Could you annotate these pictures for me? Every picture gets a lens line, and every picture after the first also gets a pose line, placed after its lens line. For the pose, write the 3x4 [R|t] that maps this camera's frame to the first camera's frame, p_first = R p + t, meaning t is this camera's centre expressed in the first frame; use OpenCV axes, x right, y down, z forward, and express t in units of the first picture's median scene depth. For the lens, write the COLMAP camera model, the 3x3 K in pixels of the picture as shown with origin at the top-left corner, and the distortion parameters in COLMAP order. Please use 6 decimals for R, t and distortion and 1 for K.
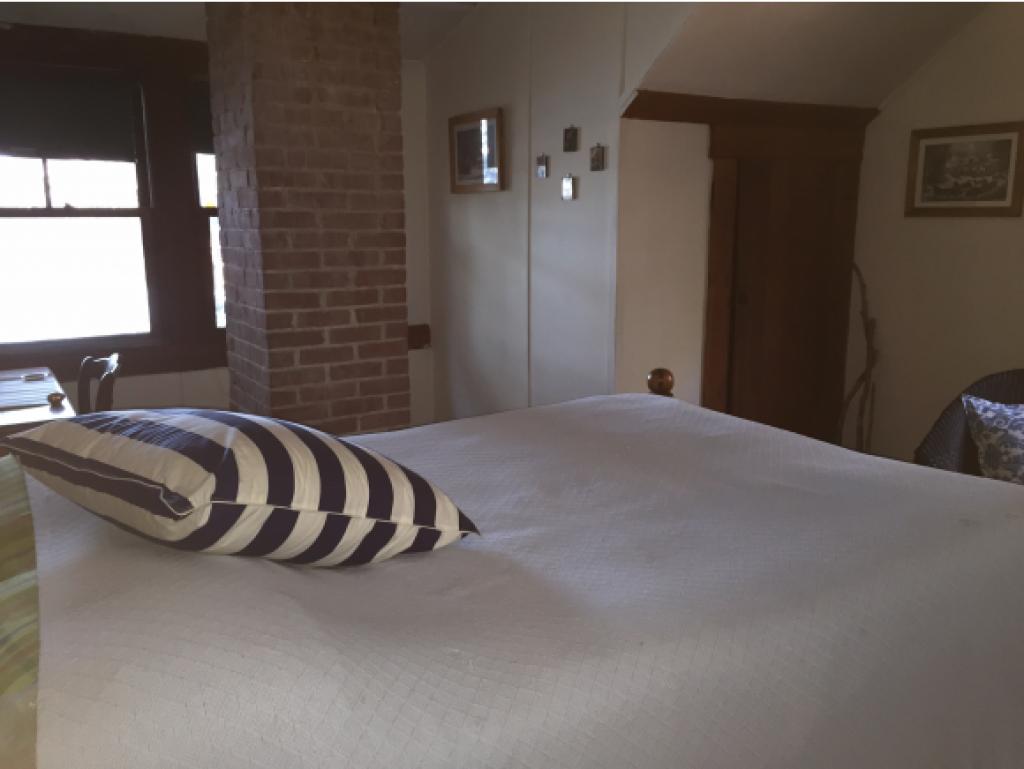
lens RADIAL K [[882.3, 0, 512.0], [0, 882.3, 384.5], [0, 0, 1]] dist [0.073757, -0.082675]
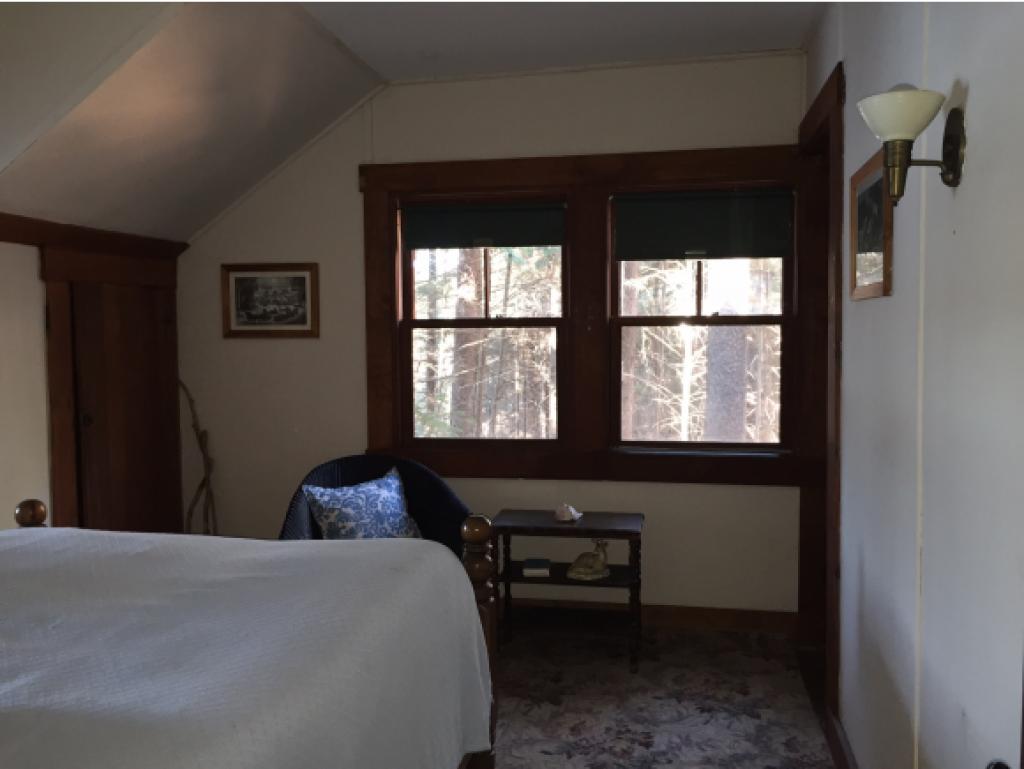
lens RADIAL K [[882.3, 0, 512.0], [0, 882.3, 384.5], [0, 0, 1]] dist [0.073757, -0.082675]
pose [[0.684405, -0.049606, 0.727413, -0.144094], [0.145408, 0.986927, -0.069507, 0.001321], [-0.714456, 0.153343, 0.682671, -0.021056]]
